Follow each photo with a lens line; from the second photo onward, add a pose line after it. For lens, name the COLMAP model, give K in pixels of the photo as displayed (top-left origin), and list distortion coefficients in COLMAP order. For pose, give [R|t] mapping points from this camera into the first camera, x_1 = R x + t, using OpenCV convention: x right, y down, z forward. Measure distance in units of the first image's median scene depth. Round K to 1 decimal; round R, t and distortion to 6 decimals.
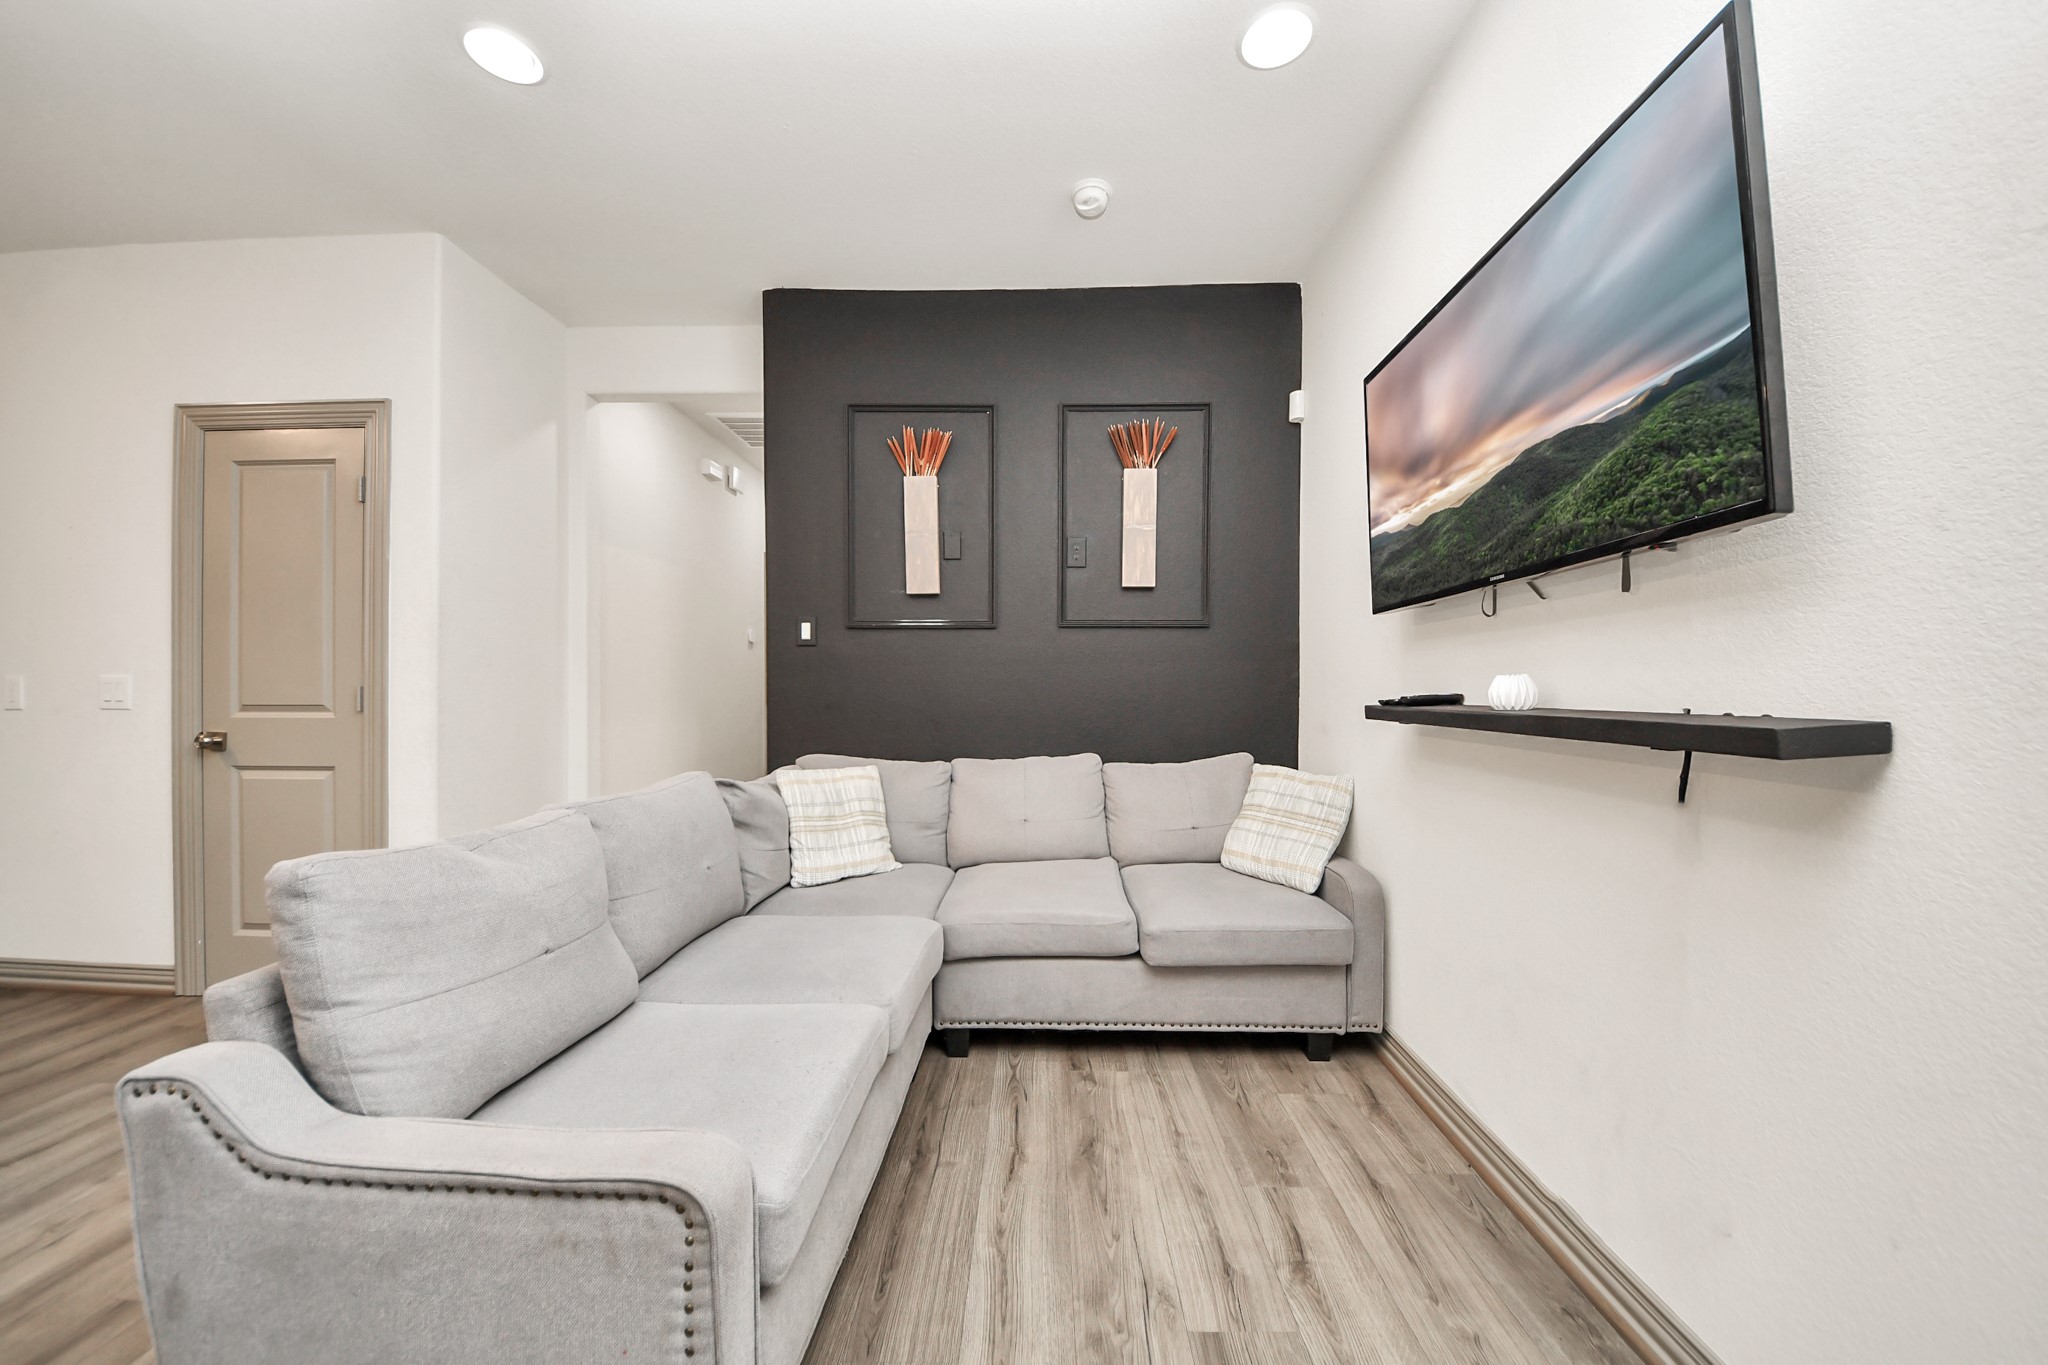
lens RADIAL K [[729.4, 0, 1007.7], [0, 729.4, 686.6], [0, 0, 1]] dist [0.012431, -0.013603]
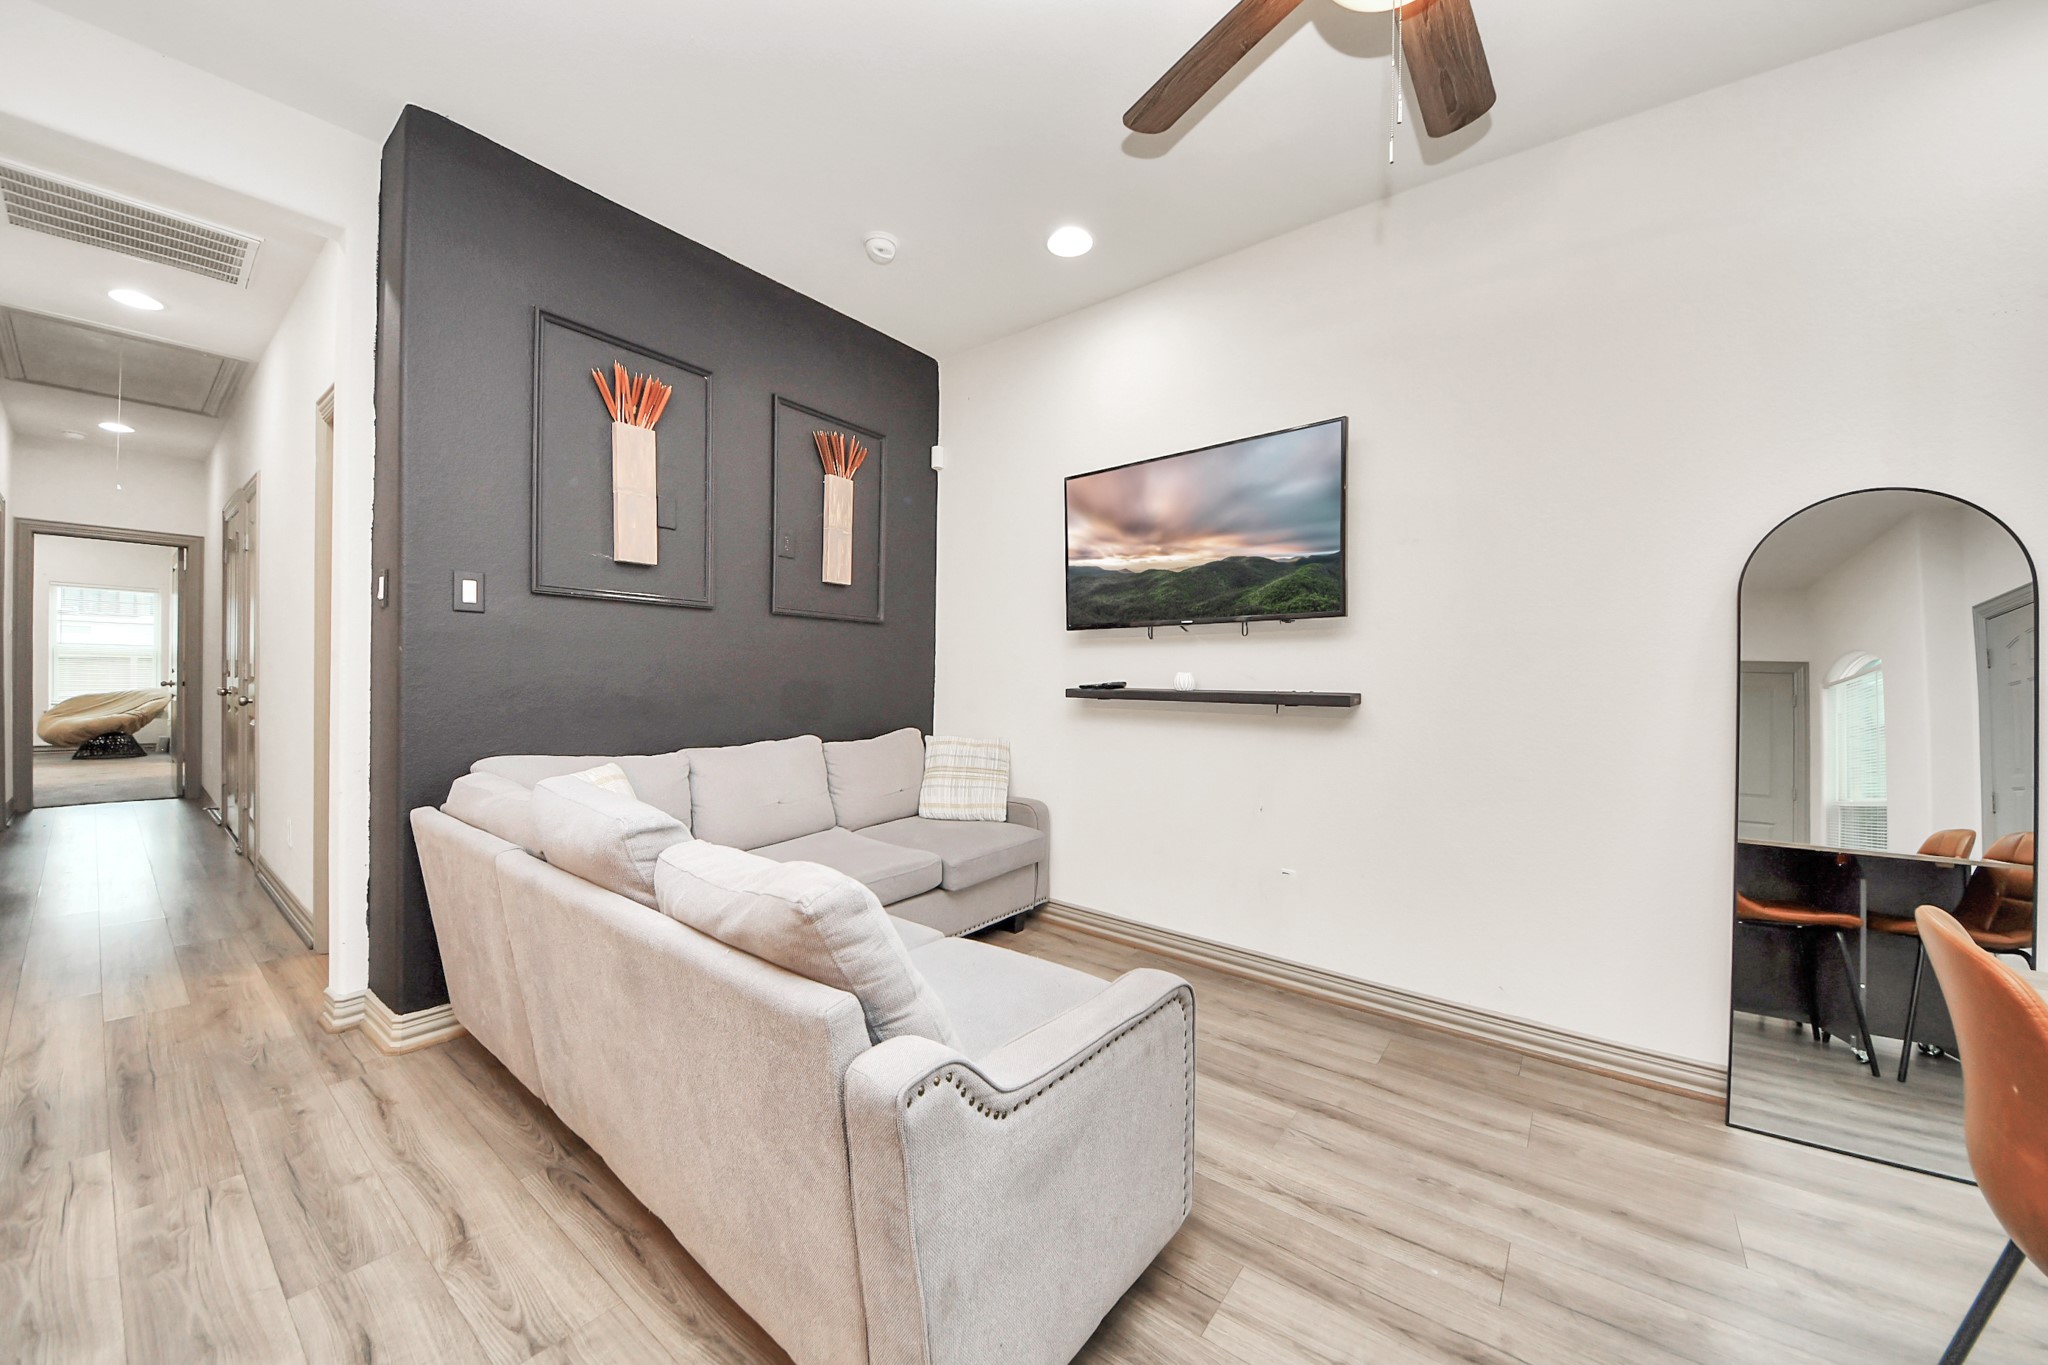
lens RADIAL K [[745.9, 0, 1038.1], [0, 745.9, 692.0], [0, 0, 1]] dist [-0.000671, -0.011723]
pose [[0.567957, -0.004586, 0.823046, -0.709144], [-0.013608, 0.999795, 0.014961, 0.008341], [-0.822946, -0.019697, 0.567778, 0.121675]]
